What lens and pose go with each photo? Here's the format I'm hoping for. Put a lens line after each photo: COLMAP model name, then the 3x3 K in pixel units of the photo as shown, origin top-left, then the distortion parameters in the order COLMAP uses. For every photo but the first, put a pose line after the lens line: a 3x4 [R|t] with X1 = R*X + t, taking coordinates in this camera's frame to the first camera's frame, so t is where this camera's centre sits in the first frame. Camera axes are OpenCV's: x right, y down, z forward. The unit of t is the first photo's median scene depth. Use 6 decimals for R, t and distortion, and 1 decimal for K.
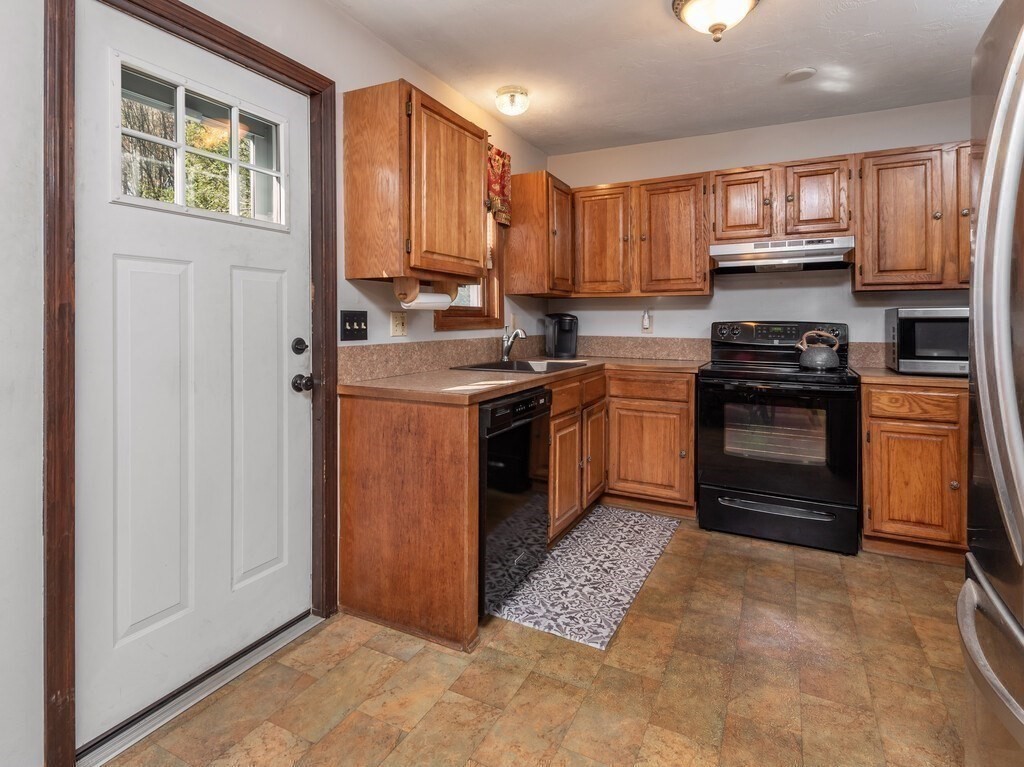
lens RADIAL K [[536.4, 0, 510.2], [0, 536.4, 374.6], [0, 0, 1]] dist [0.024331, -0.018701]
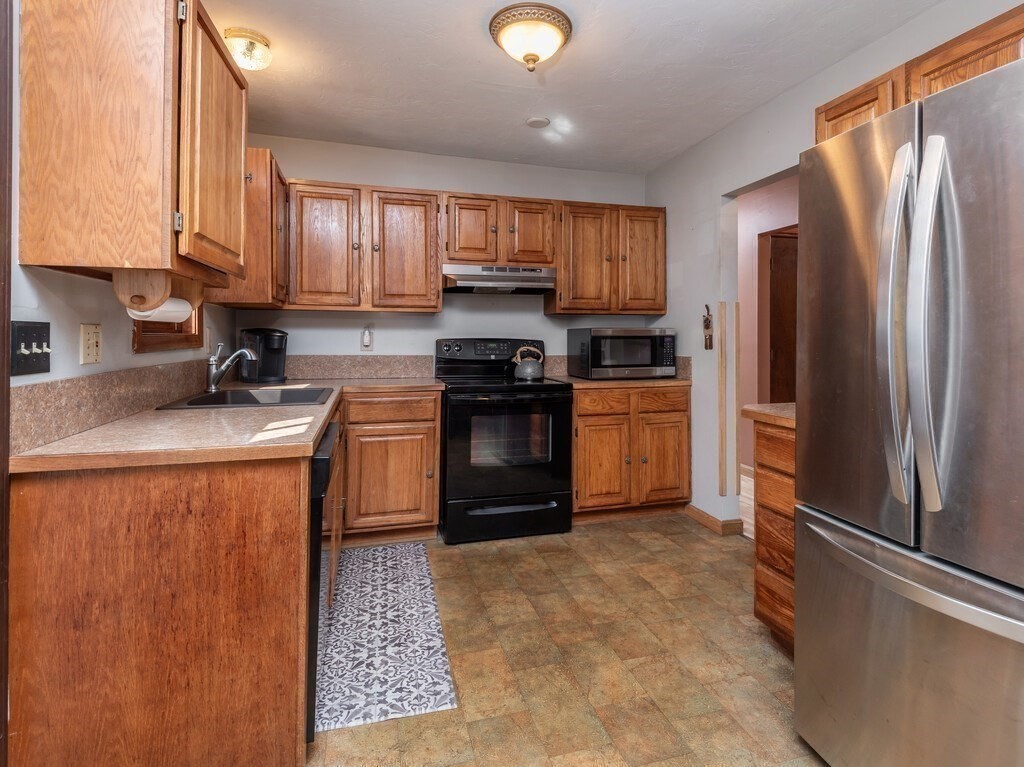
lens RADIAL K [[536.4, 0, 521.9], [0, 536.4, 376.0], [0, 0, 1]] dist [0.024331, -0.018701]
pose [[0.720924, -0.051388, 0.691106, -0.273992], [0.069608, 0.997573, 0.001564, -0.023855], [-0.689509, 0.046979, 0.722752, 0.208383]]
